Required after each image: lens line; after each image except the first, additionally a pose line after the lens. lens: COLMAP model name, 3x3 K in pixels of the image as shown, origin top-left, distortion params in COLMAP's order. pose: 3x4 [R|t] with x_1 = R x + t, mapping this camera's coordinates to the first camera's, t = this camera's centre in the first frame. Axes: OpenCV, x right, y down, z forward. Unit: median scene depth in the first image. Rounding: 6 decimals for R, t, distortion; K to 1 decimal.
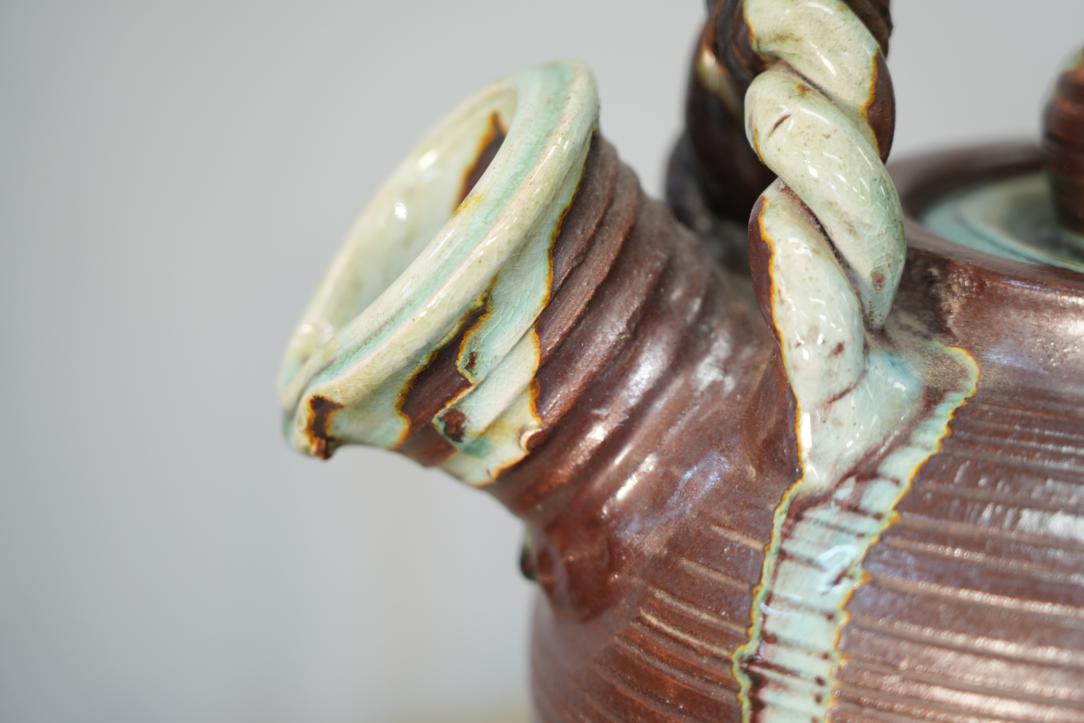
lens RADIAL K [[3457.8, 0, 542.0], [0, 3457.8, 361.5], [0, 0, 1]] dist [0.113286, 2.134407]
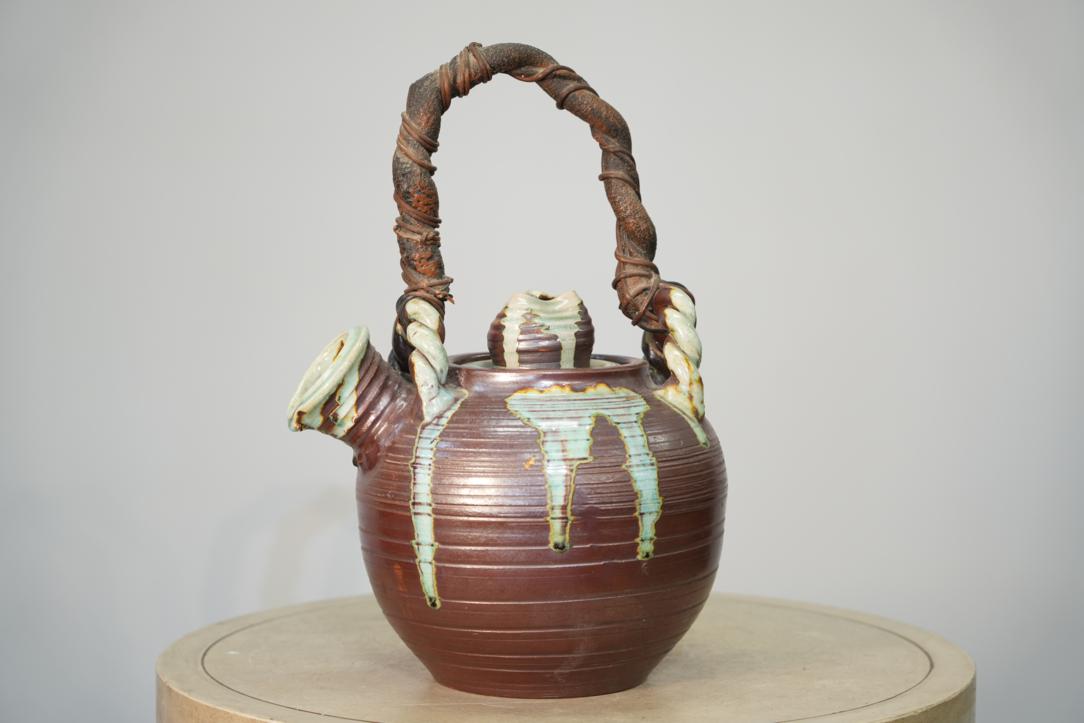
lens RADIAL K [[2593.0, 0, 542.0], [0, 2593.0, 361.5], [0, 0, 1]] dist [-0.049578, -0.059153]
pose [[0.995462, -0.038227, 0.087149, -0.046148], [0.051741, 0.986001, -0.158510, 0.434545], [-0.079869, 0.162300, 0.983504, -1.900490]]
